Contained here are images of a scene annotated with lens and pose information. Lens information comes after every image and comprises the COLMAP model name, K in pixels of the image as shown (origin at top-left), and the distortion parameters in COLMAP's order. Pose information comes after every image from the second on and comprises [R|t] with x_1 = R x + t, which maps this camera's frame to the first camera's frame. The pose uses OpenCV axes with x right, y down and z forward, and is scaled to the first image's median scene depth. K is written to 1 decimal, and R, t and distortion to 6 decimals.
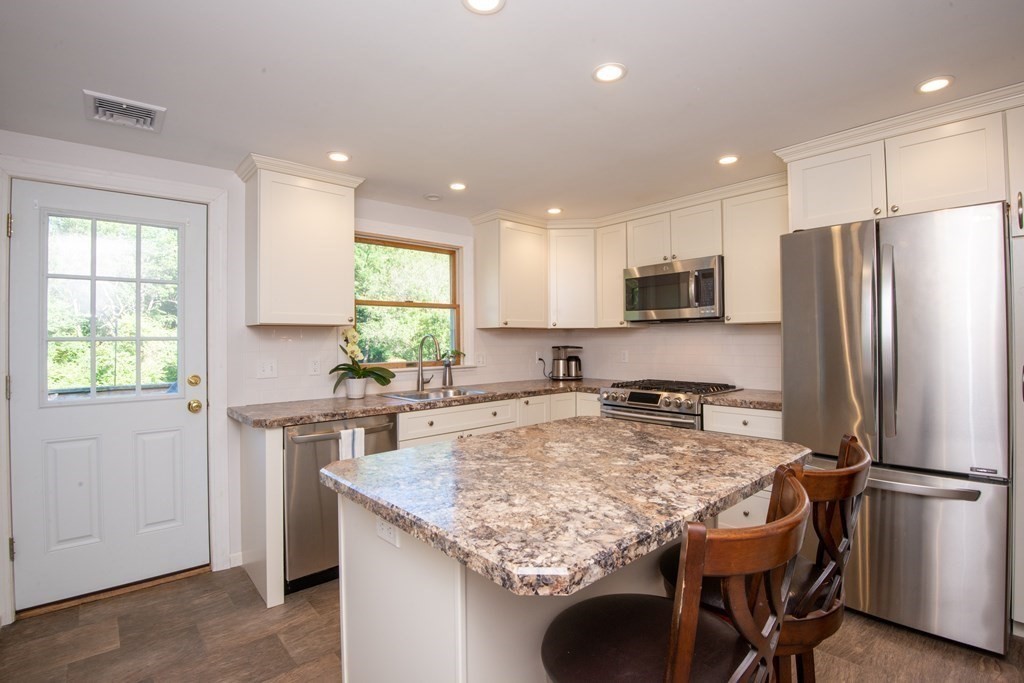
lens RADIAL K [[470.5, 0, 510.0], [0, 470.5, 336.6], [0, 0, 1]] dist [-0.023579, -0.000900]
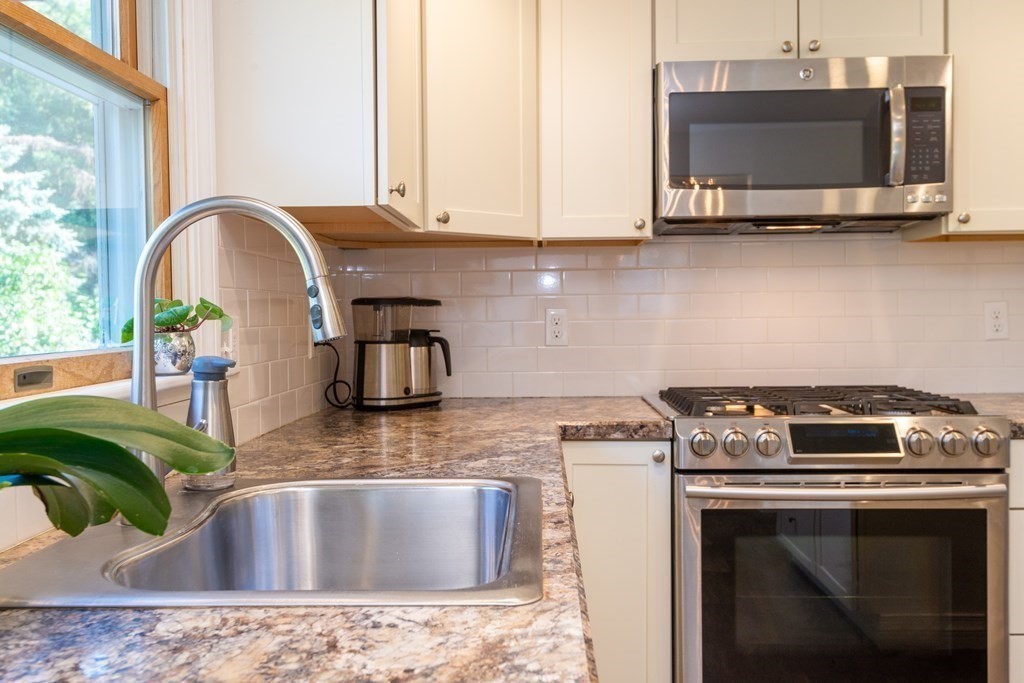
lens RADIAL K [[954.4, 0, 524.2], [0, 954.4, 326.8], [0, 0, 1]] dist [0.015256, 0.000000]
pose [[0.677125, -0.008860, 0.735815, -0.349831], [-0.001856, 0.999904, 0.013748, 0.038154], [-0.735866, -0.010675, 0.677043, 0.656201]]
